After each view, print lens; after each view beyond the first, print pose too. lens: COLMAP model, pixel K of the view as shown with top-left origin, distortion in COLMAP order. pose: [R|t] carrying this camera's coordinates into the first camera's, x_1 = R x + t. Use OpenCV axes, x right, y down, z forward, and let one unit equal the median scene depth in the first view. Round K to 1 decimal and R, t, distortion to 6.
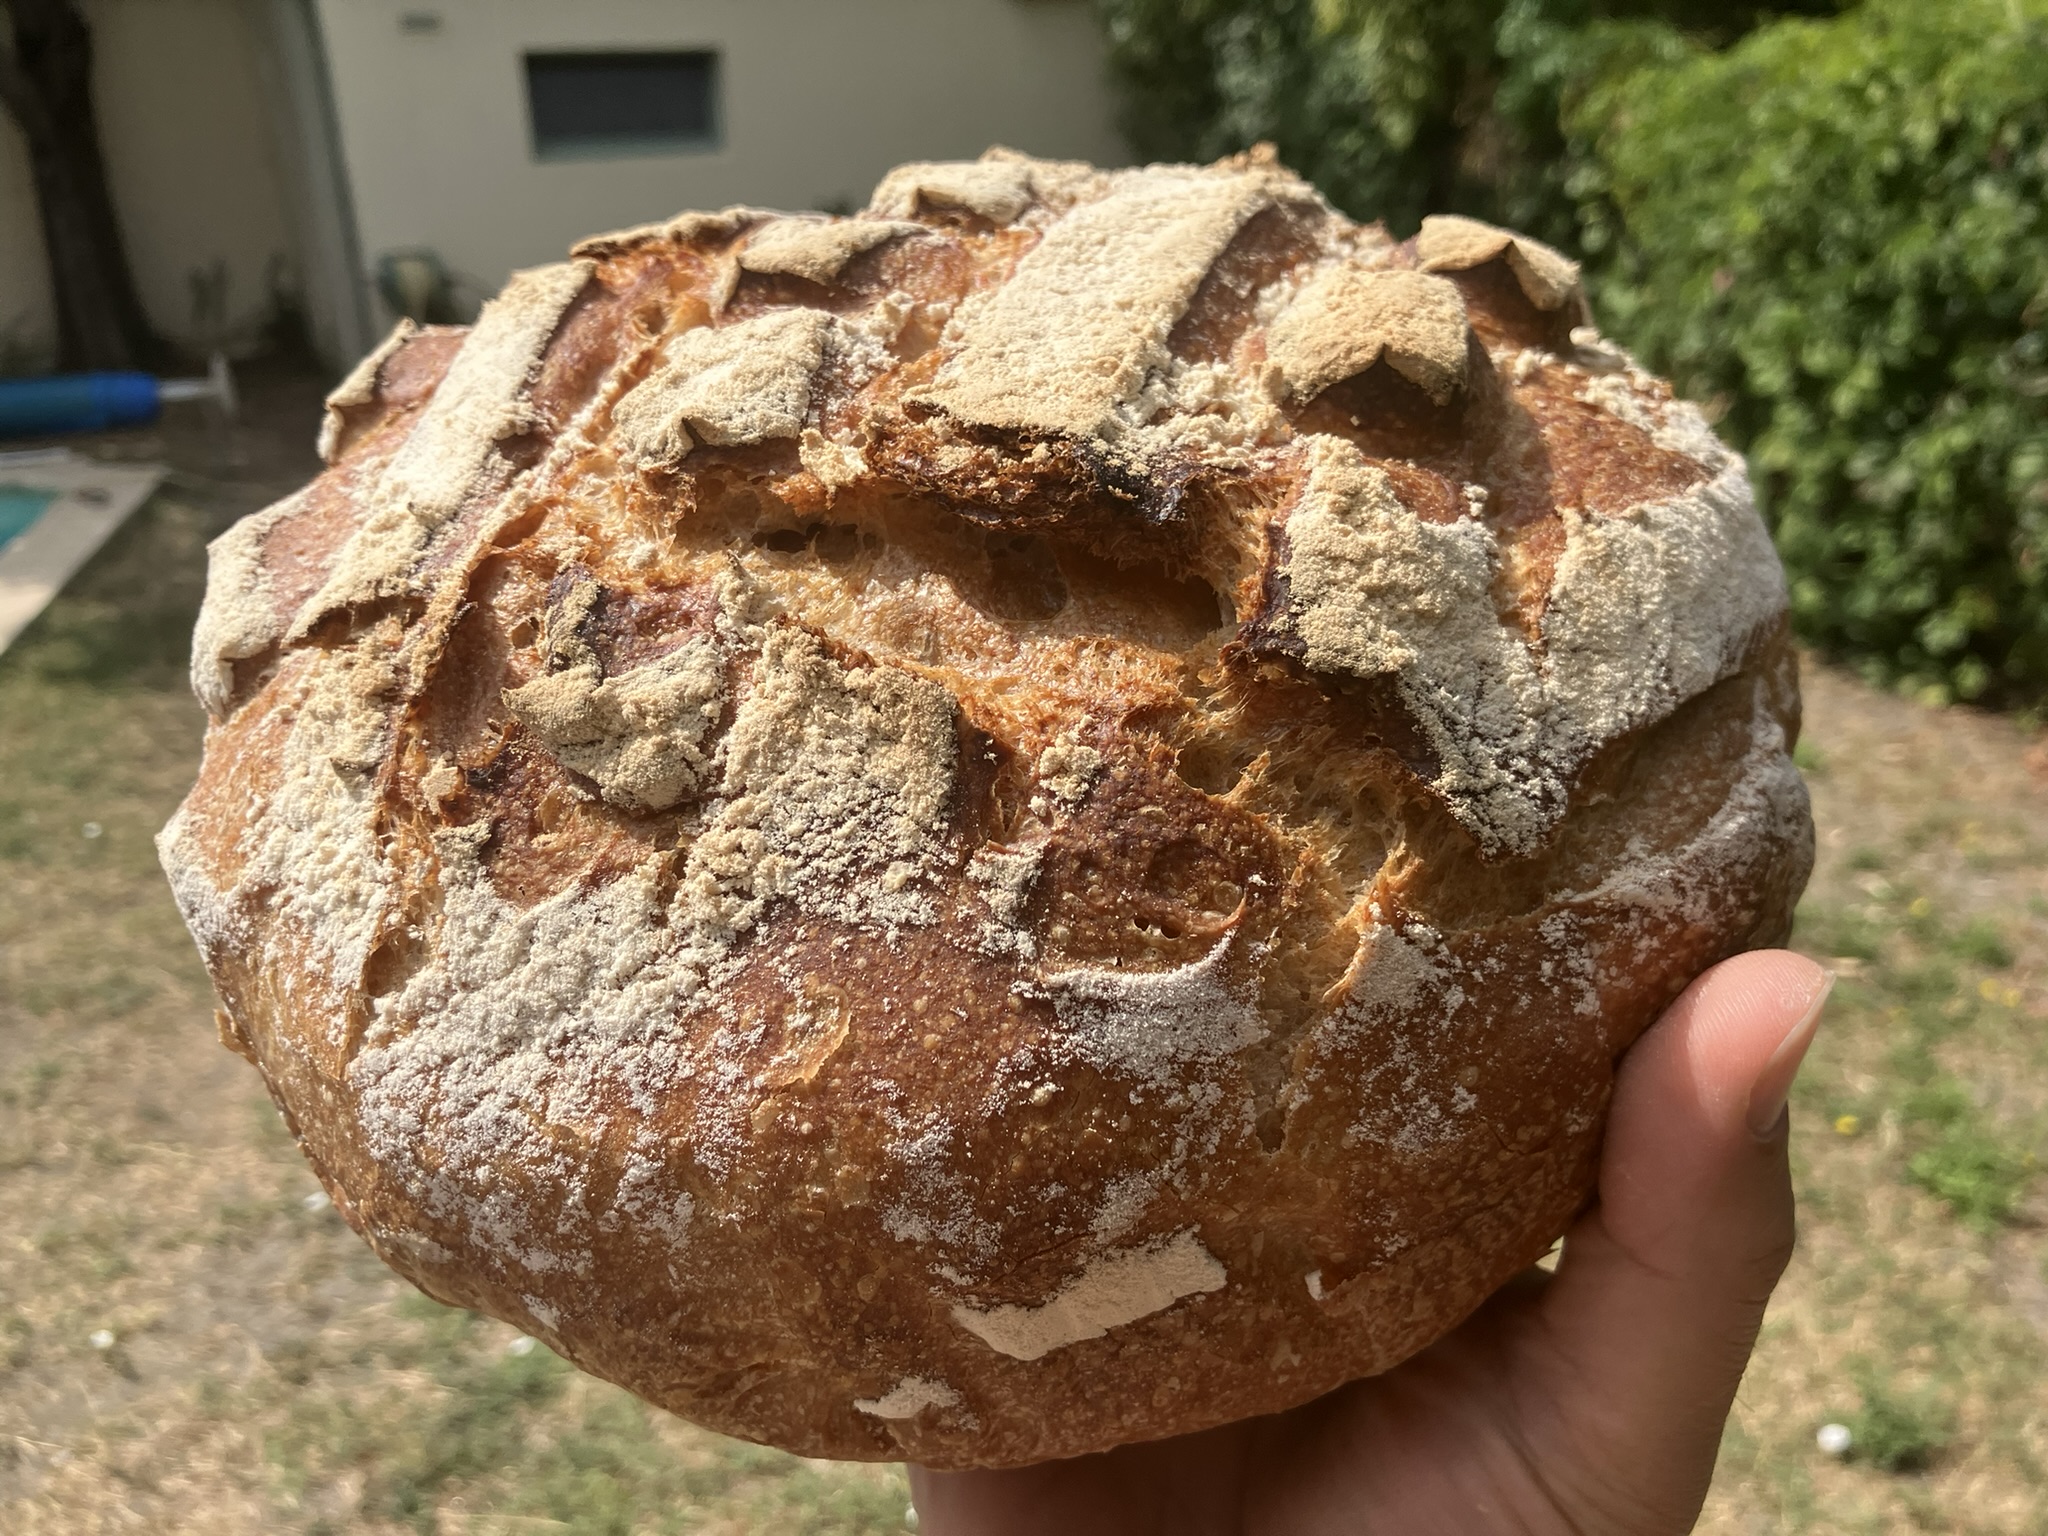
lens RADIAL K [[1656.6, 0, 1045.1], [0, 1656.6, 775.3], [0, 0, 1]] dist [0.060658, -0.061552]
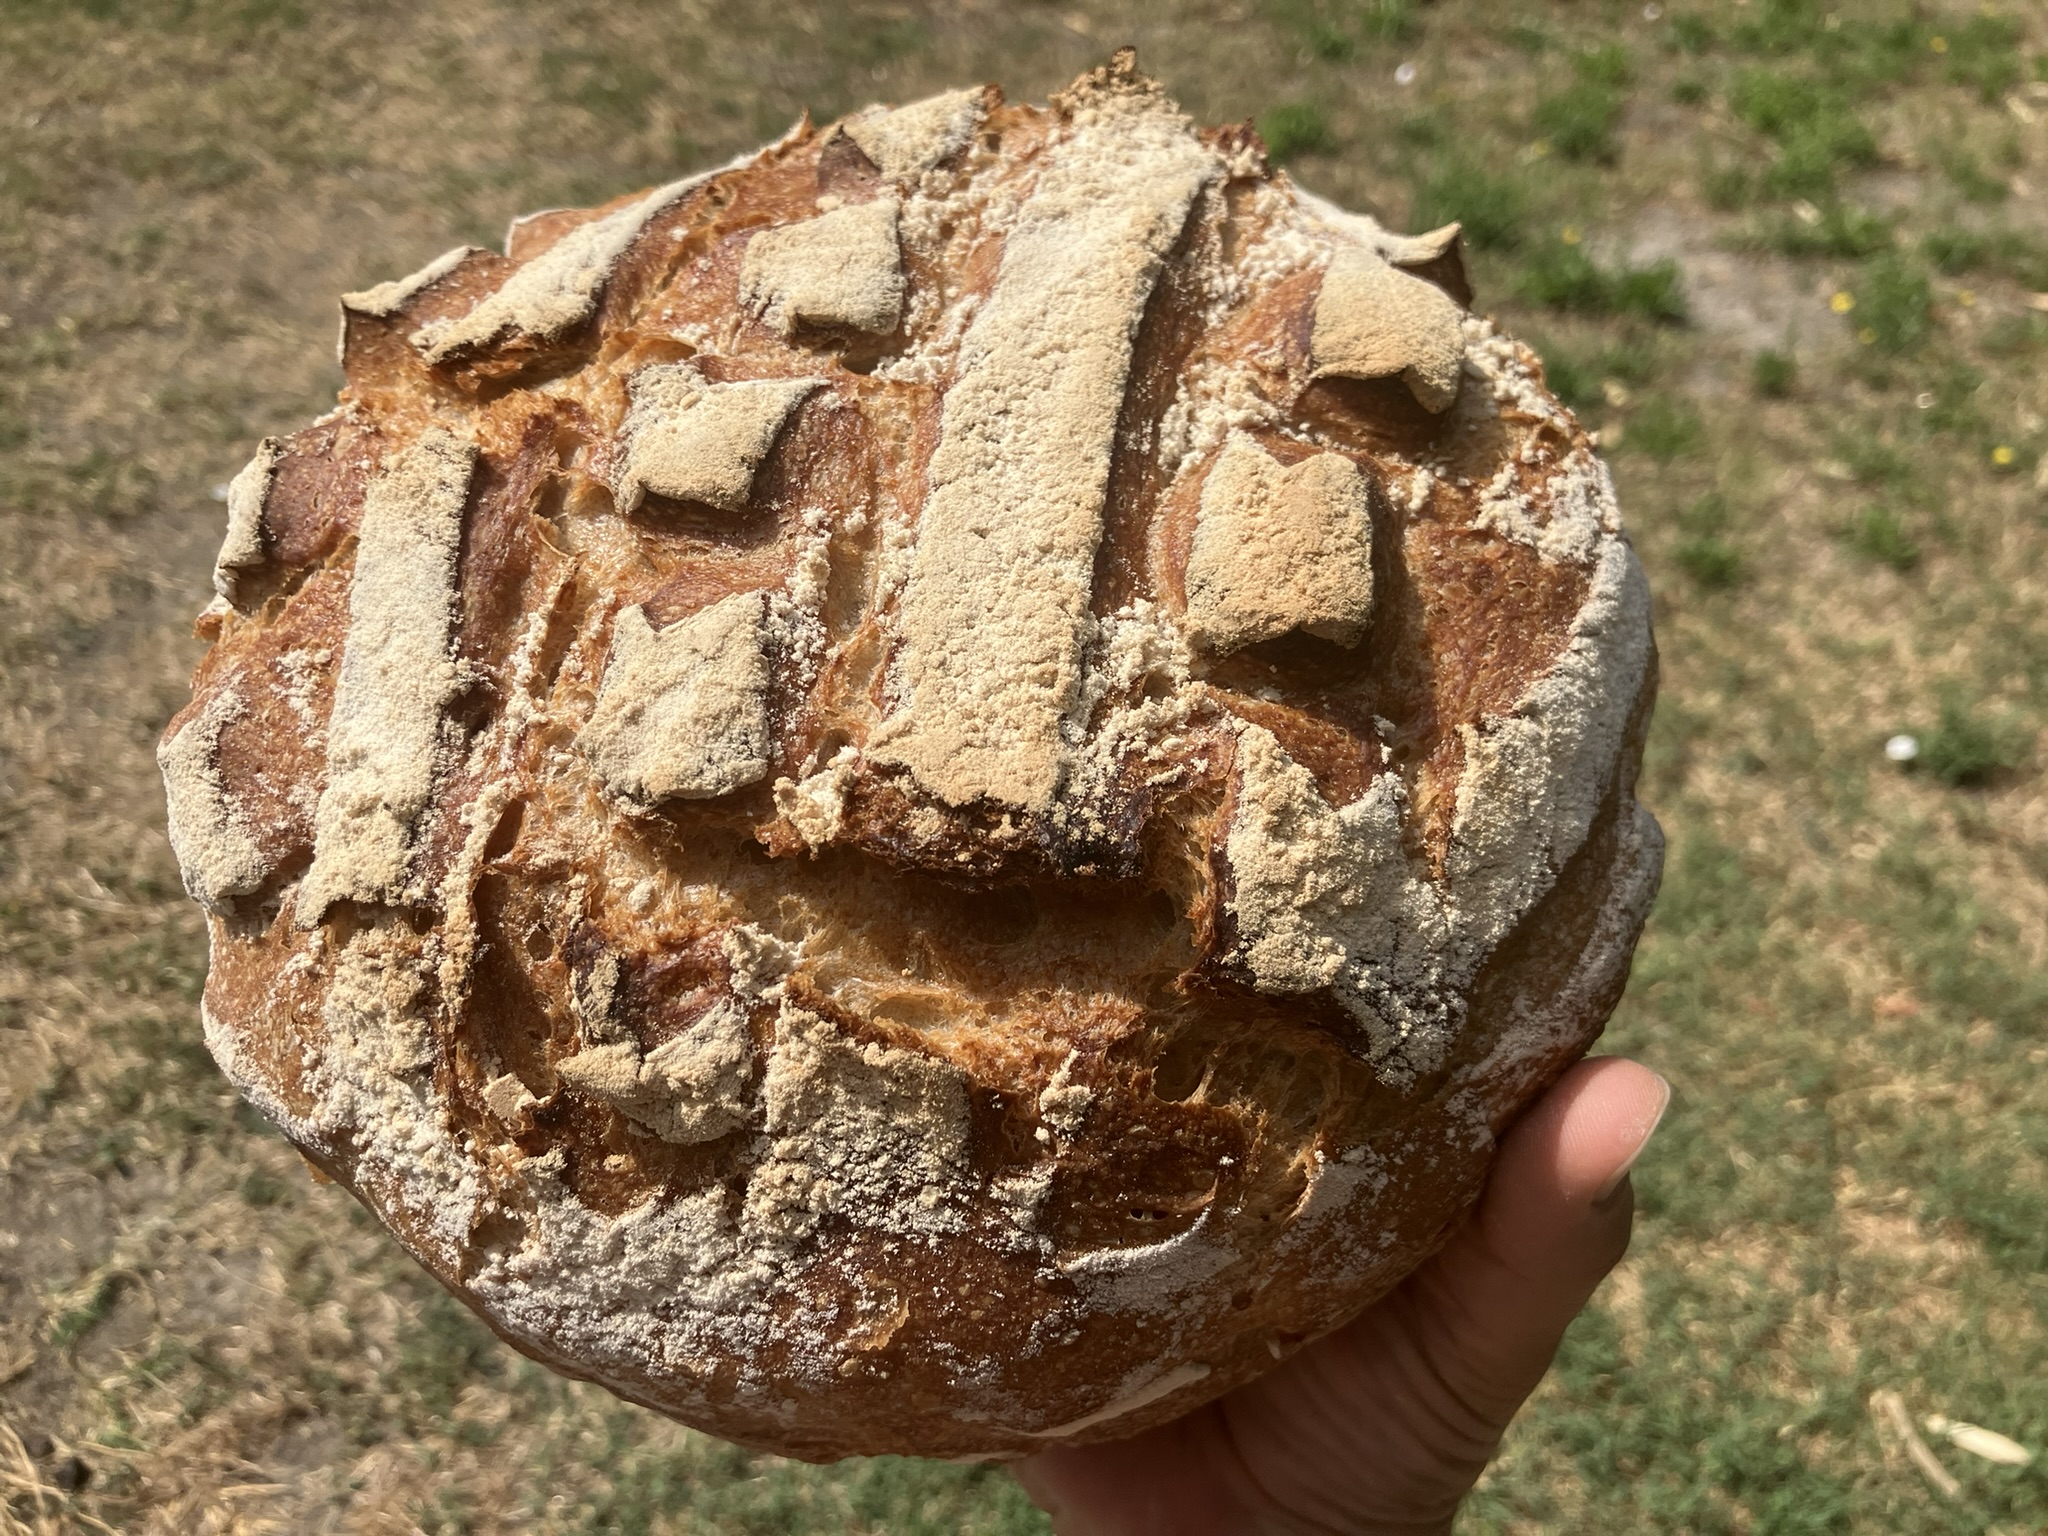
lens RADIAL K [[1656.6, 0, 1026.4], [0, 1656.6, 766.9], [0, 0, 1]] dist [0.060658, -0.061552]
pose [[0.989740, -0.130161, 0.058938, -0.048384], [0.095455, 0.909273, 0.405105, -0.667886], [-0.106320, -0.395323, 0.912368, 0.012729]]
